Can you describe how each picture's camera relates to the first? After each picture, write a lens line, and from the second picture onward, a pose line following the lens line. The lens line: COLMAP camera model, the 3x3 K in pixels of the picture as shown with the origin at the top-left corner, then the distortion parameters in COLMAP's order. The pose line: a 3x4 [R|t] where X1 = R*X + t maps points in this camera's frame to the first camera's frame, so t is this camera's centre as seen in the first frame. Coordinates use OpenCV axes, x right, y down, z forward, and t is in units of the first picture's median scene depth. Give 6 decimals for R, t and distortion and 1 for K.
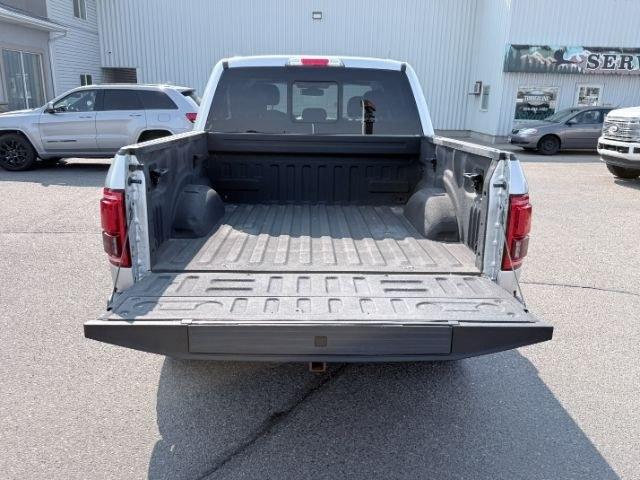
lens RADIAL K [[522.9, 0, 319.9], [0, 522.9, 244.5], [0, 0, 1]] dist [0.045954, -0.070655]
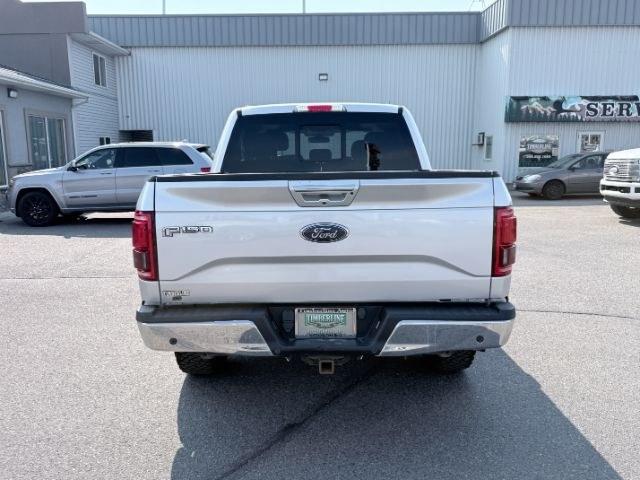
lens RADIAL K [[522.9, 0, 317.3], [0, 522.9, 241.7], [0, 0, 1]] dist [0.045954, -0.070655]
pose [[0.999360, -0.025317, -0.025278, 0.006206], [0.022420, 0.993794, -0.108957, 0.052134], [0.027879, 0.108321, 0.993725, -0.064563]]
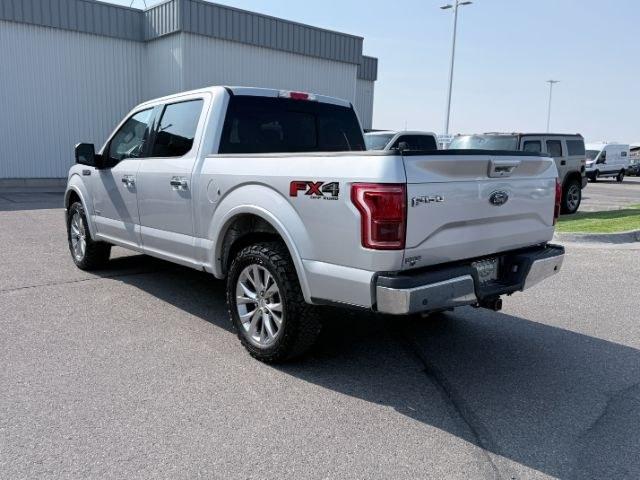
lens RADIAL K [[522.9, 0, 320.4], [0, 522.9, 242.2], [0, 0, 1]] dist [0.045954, -0.070655]
pose [[0.763344, -0.106413, 0.637168, -0.735451], [0.169446, 0.984786, -0.038533, 0.023585], [-0.623374, 0.137379, 0.769761, 0.122015]]
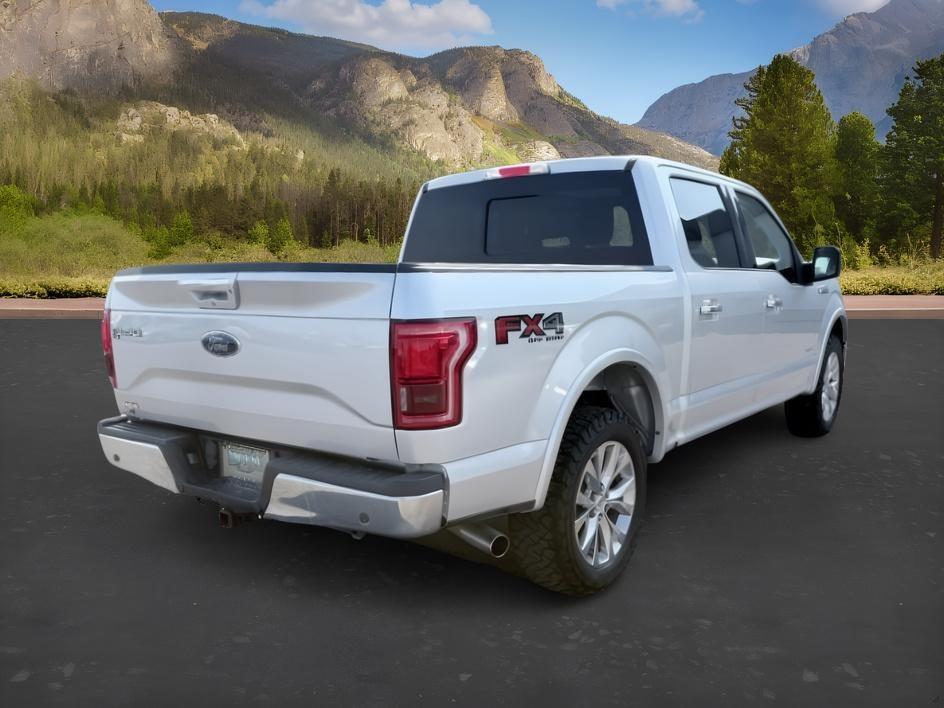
lens RADIAL K [[771.3, 0, 479.4], [0, 771.3, 434.0], [0, 0, 1]] dist [0.045954, -0.070655]
pose [[0.784727, 0.097326, -0.612153, 0.636784], [-0.129999, 0.991473, -0.009014, 0.030110], [0.606056, 0.086653, 0.790688, 0.150067]]
